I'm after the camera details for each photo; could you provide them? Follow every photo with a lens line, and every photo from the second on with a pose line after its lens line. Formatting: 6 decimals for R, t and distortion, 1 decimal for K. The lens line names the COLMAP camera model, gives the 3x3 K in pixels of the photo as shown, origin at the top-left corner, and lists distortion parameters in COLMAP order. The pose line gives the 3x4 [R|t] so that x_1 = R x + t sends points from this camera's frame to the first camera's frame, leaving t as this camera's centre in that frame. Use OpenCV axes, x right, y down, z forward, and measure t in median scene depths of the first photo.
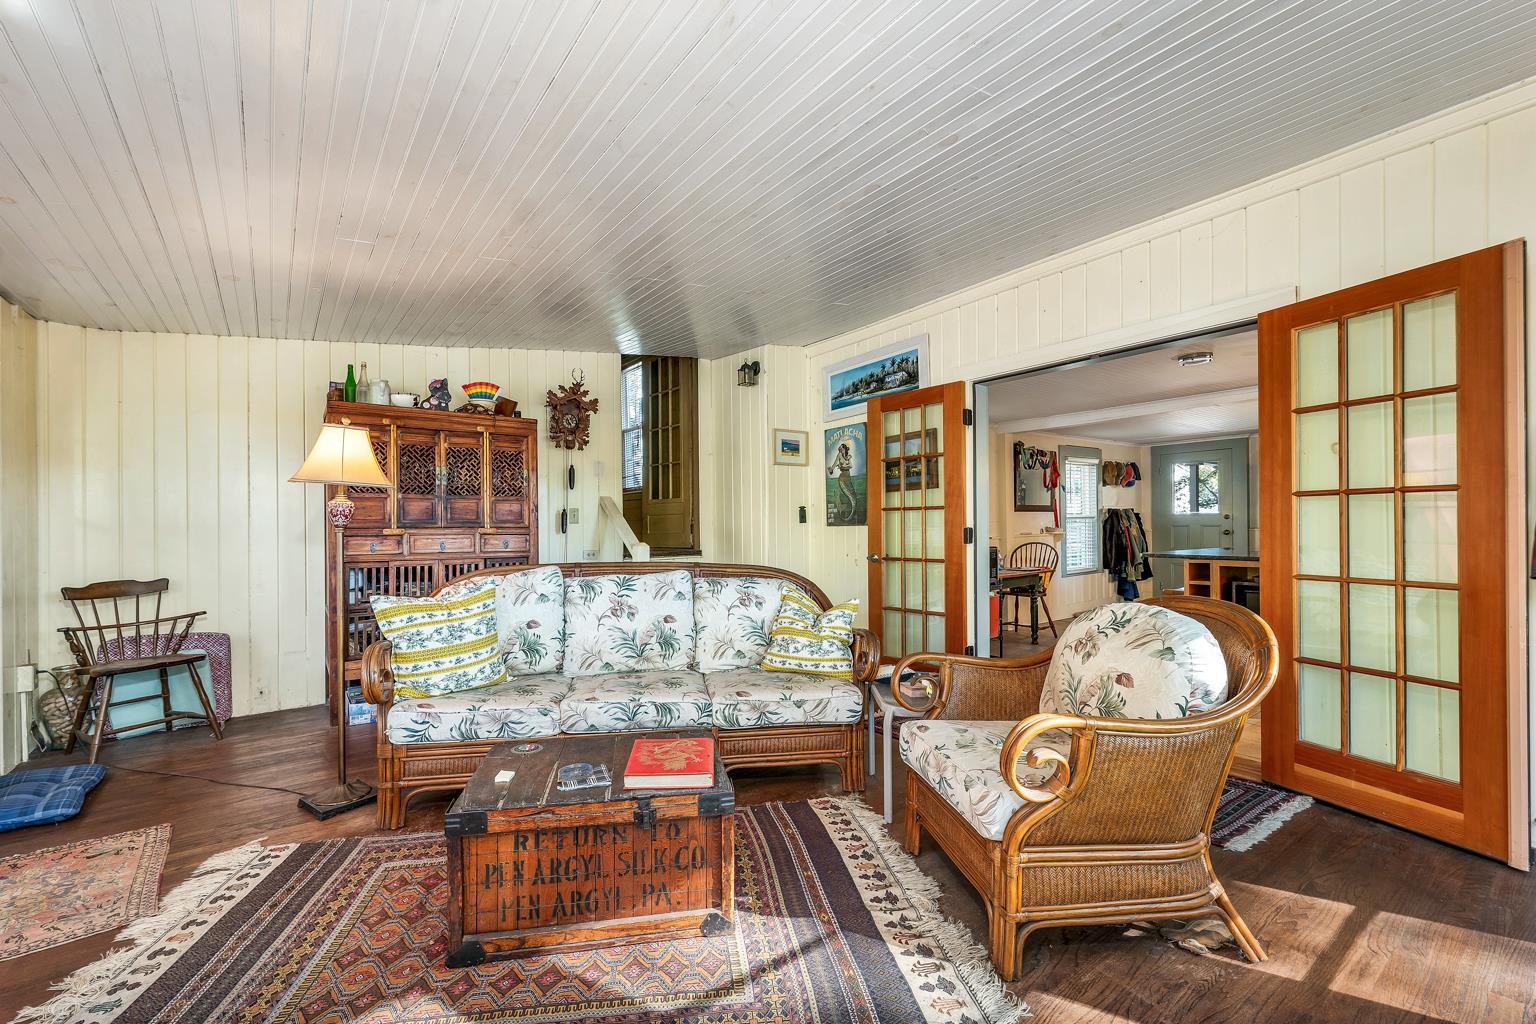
lens RADIAL K [[641.2, 0, 756.4], [0, 641.2, 521.5], [0, 0, 1]] dist [0.001325, 0.000931]
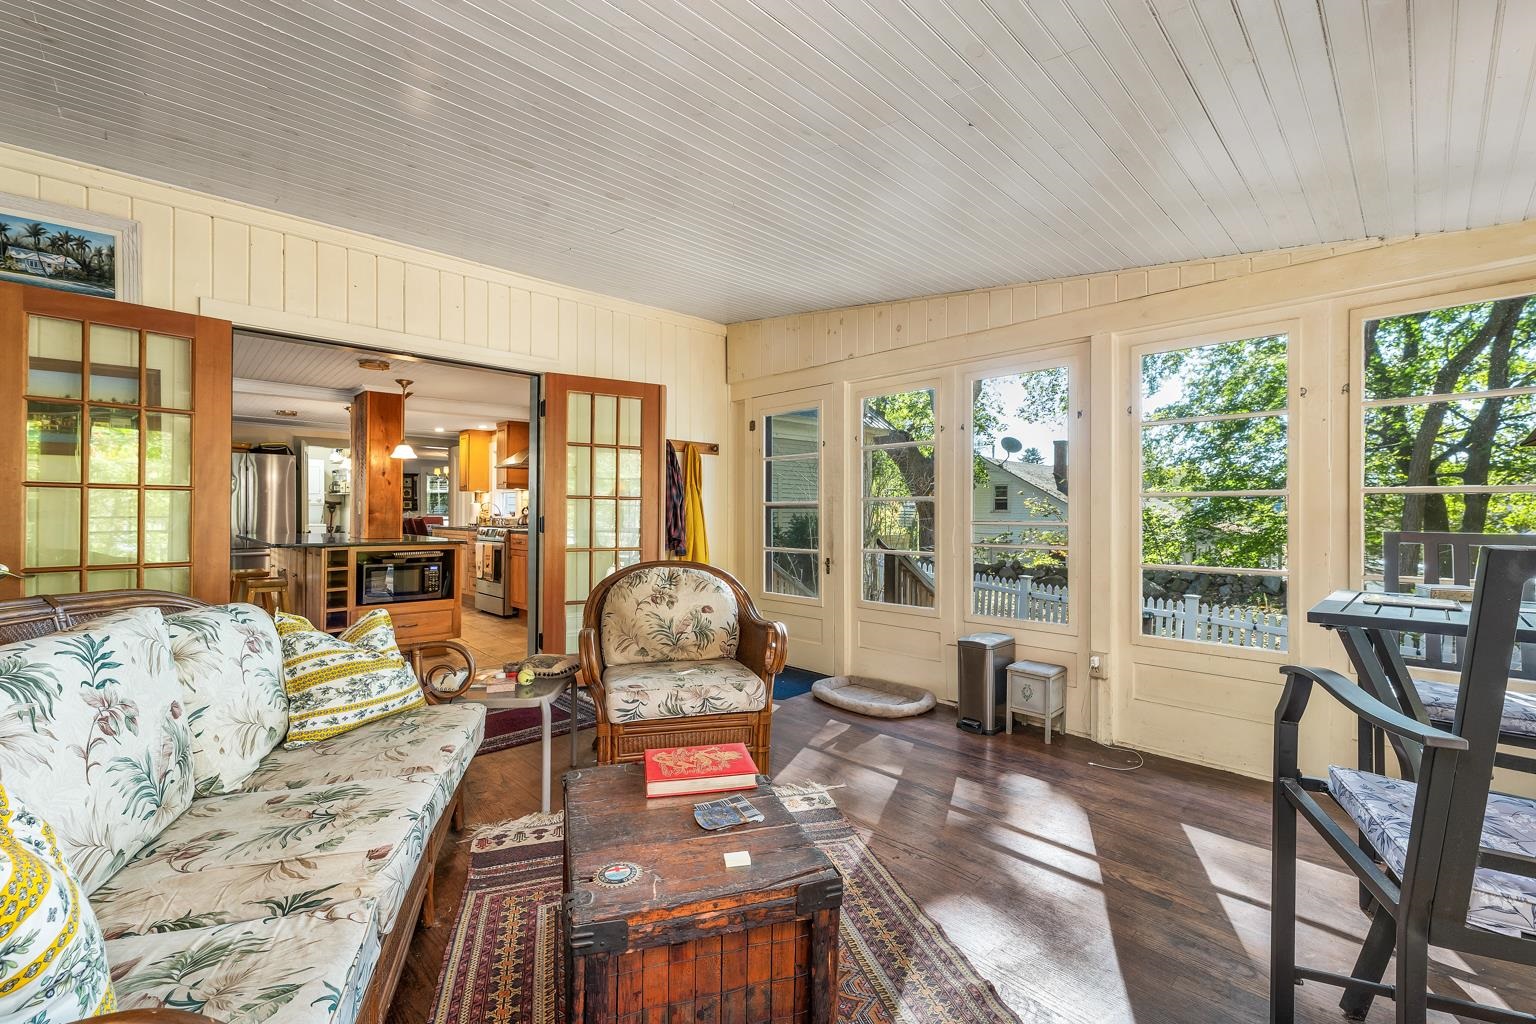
lens RADIAL K [[641.2, 0, 767.2], [0, 641.2, 511.0], [0, 0, 1]] dist [0.001325, 0.000931]
pose [[-0.120790, 0.011095, 0.992616, -0.713915], [-0.013437, 0.999828, -0.012810, 0.005191], [-0.992587, -0.014885, -0.120620, 0.669406]]
